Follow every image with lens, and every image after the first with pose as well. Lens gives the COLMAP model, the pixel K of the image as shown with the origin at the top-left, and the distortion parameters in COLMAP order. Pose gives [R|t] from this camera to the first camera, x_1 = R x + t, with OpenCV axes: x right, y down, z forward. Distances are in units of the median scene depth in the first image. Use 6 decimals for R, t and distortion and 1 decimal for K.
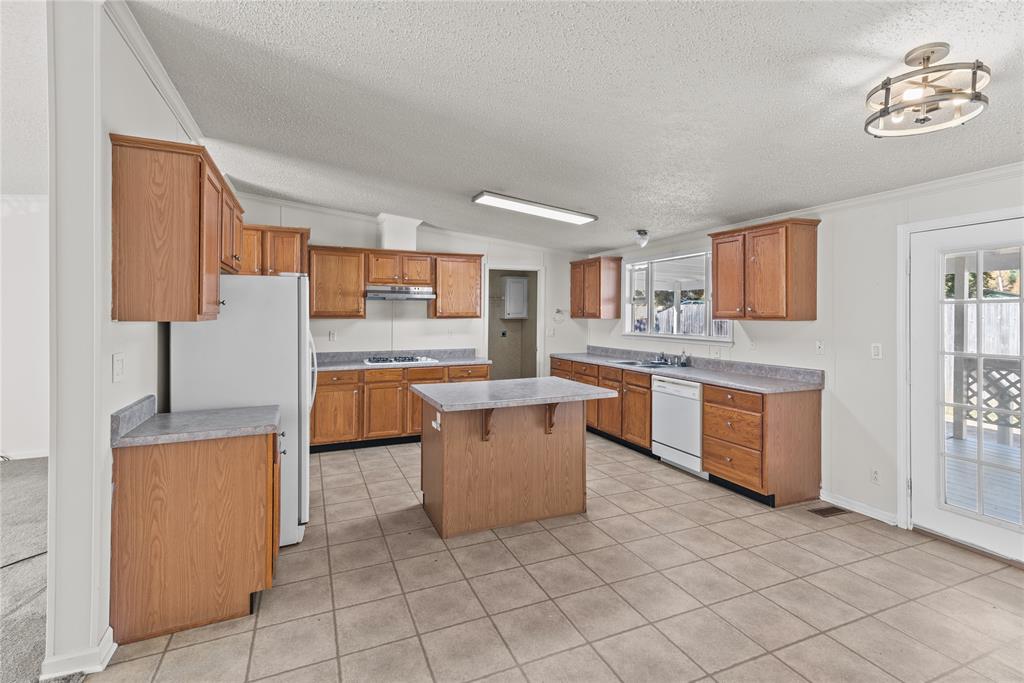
lens RADIAL K [[473.5, 0, 509.5], [0, 473.5, 316.7], [0, 0, 1]] dist [0.020646, -0.001230]
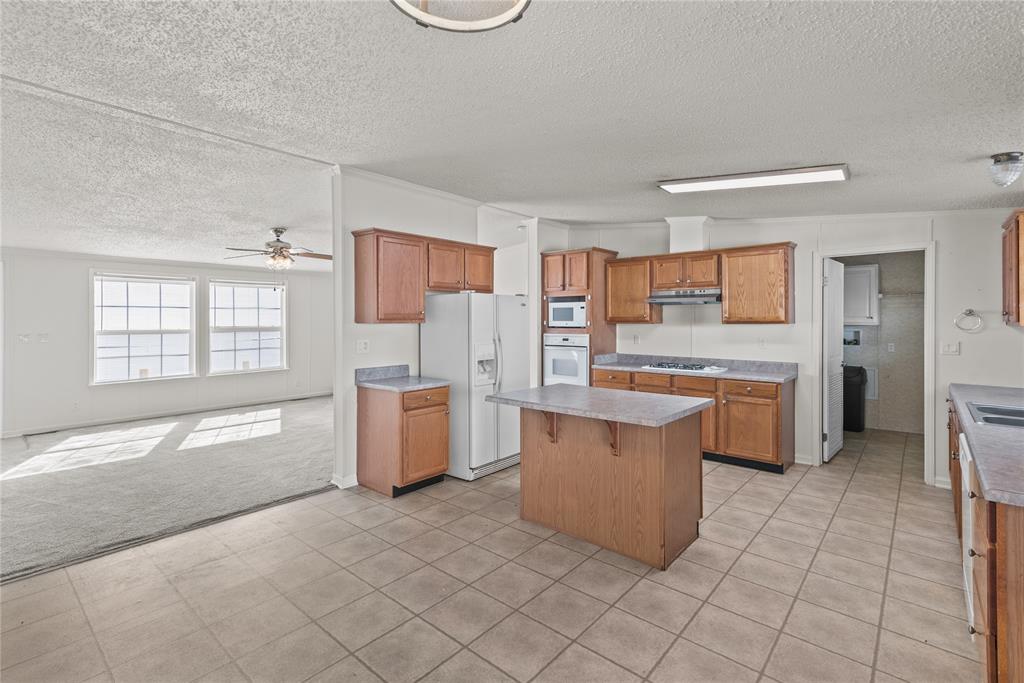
lens RADIAL K [[471.6, 0, 509.7], [0, 471.6, 320.1], [0, 0, 1]] dist [0.015536, -0.000223]
pose [[0.434306, -0.002616, -0.900762, 0.575110], [-0.001645, 0.999992, -0.003697, 0.000773], [0.900764, 0.003088, 0.434298, 0.327117]]
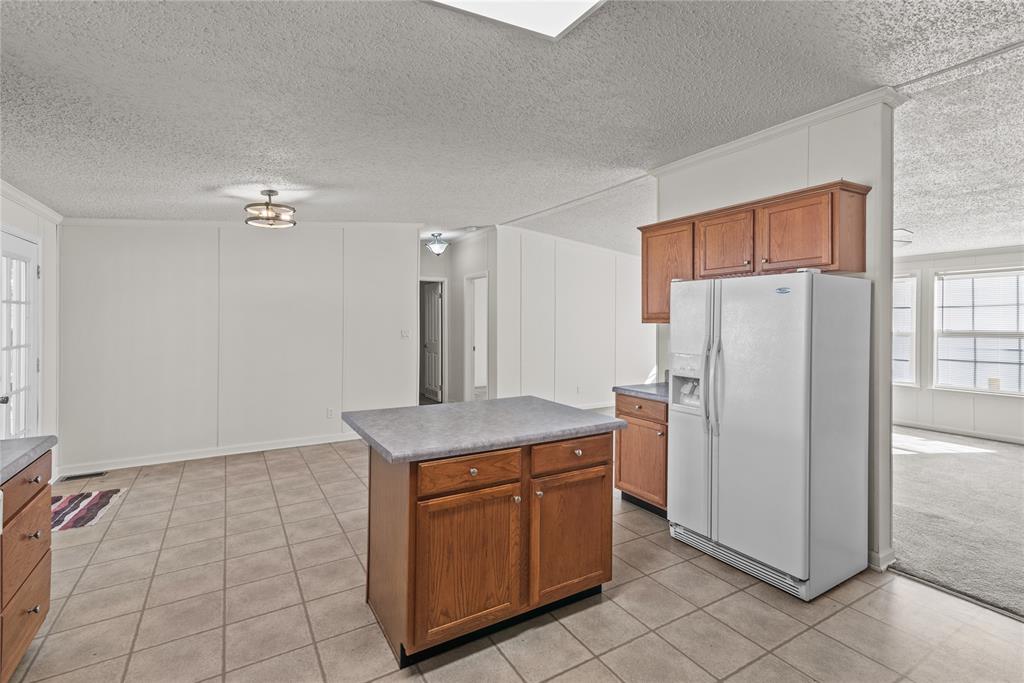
lens RADIAL K [[473.5, 0, 509.5], [0, 473.5, 316.7], [0, 0, 1]] dist [0.020646, -0.001230]
pose [[-0.991592, -0.008258, -0.129137, 0.035596], [-0.007736, 0.999960, -0.004540, -0.002205], [0.129169, -0.003503, -0.991616, 1.310582]]
